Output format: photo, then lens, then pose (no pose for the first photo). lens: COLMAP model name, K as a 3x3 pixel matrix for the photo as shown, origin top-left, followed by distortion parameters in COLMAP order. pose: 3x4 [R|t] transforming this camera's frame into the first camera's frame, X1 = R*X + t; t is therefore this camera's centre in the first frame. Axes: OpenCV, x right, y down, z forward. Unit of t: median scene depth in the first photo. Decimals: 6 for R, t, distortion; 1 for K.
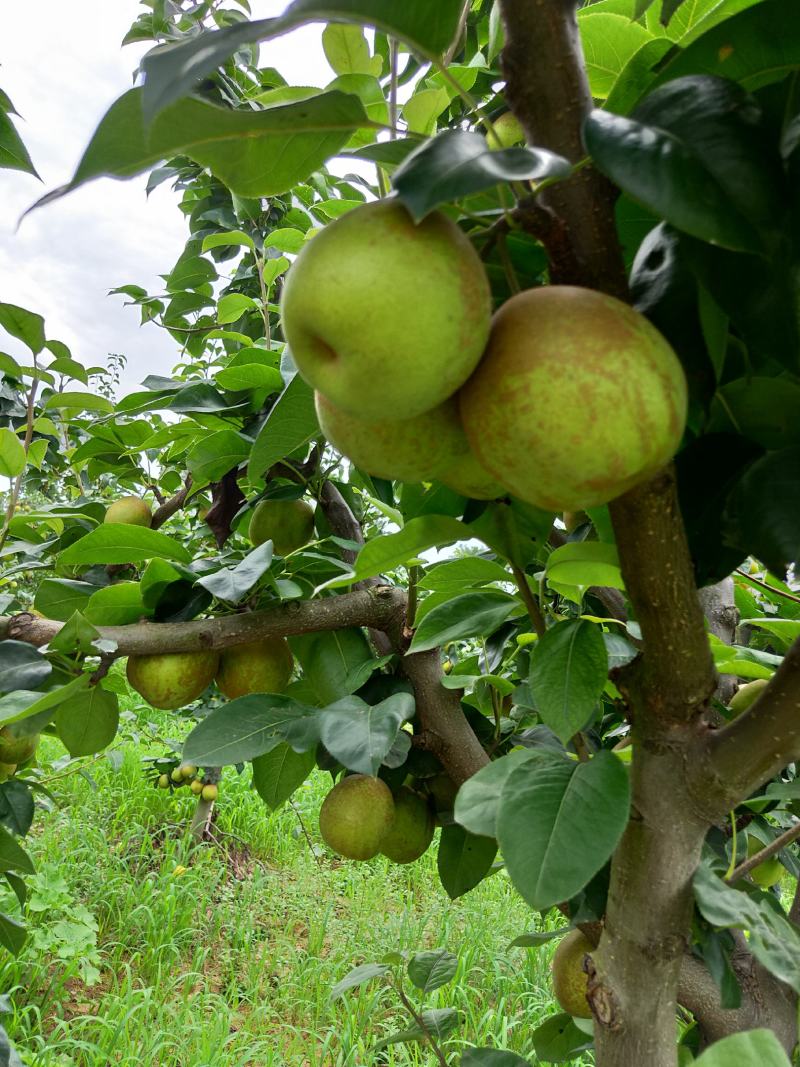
lens RADIAL K [[823.7, 0, 401.4], [0, 823.7, 530.4], [0, 0, 1]] dist [0.035792, -0.002768]
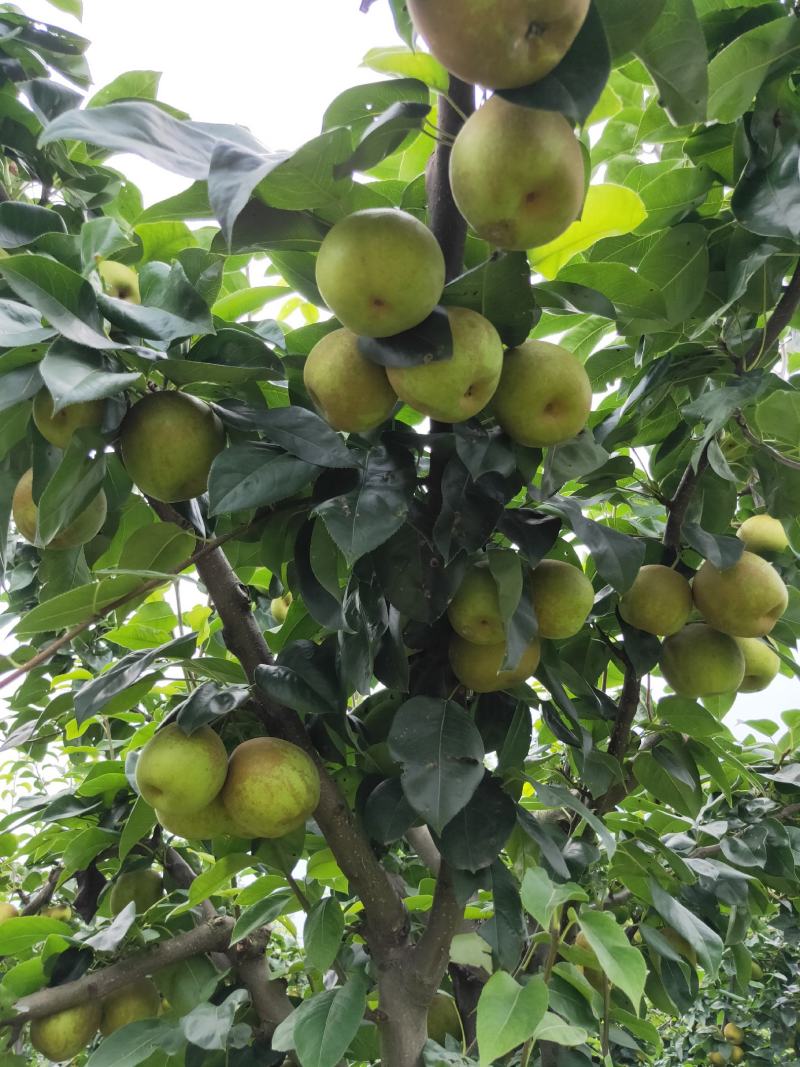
lens RADIAL K [[823.7, 0, 397.6], [0, 823.7, 534.4], [0, 0, 1]] dist [0.035792, -0.002768]
pose [[0.963718, -0.154254, 0.217840, 0.070944], [0.224598, 0.909614, -0.349511, 0.041111], [-0.144237, 0.385756, 0.911256, -0.652499]]
